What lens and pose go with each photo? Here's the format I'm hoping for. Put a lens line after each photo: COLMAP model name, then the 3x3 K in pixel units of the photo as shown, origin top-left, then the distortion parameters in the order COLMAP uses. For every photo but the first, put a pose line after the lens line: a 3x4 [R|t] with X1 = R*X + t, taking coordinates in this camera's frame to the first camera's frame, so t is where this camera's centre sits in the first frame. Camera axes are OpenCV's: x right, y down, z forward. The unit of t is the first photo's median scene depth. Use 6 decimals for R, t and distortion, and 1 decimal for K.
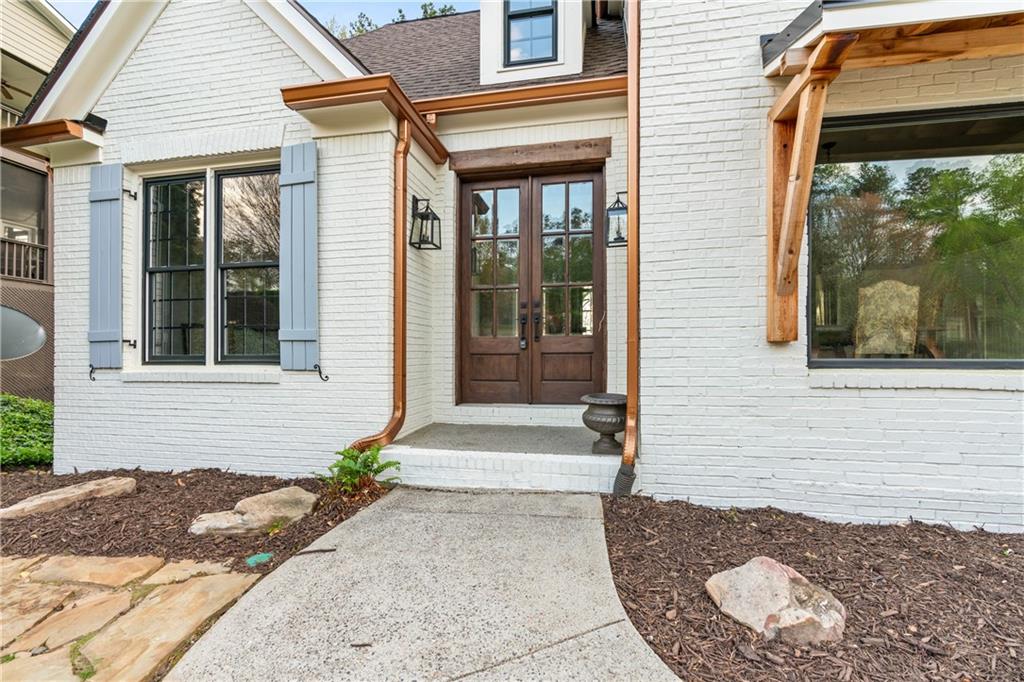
lens RADIAL K [[470.1, 0, 502.5], [0, 470.1, 355.7], [0, 0, 1]] dist [-0.010688, 0.004898]
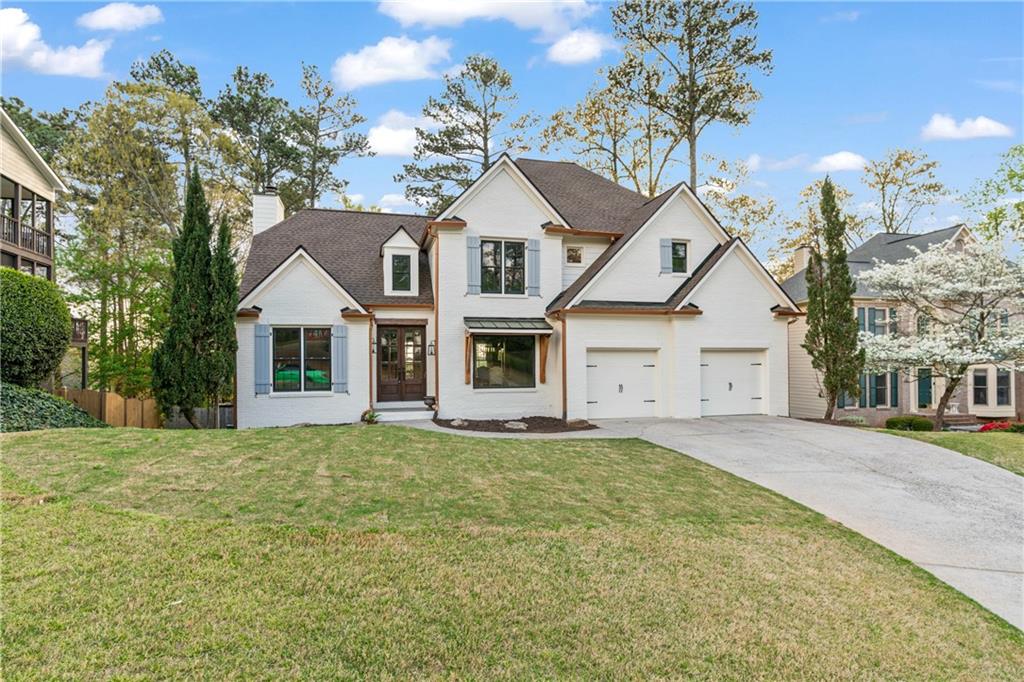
lens RADIAL K [[564.8, 0, 512.2], [0, 564.8, 368.6], [0, 0, 1]] dist [0.001291, -0.001351]
pose [[0.899539, -0.008484, 0.436758, -0.980741], [0.007608, 0.999964, 0.003755, -0.129522], [-0.436774, -0.000055, 0.899571, -2.854187]]
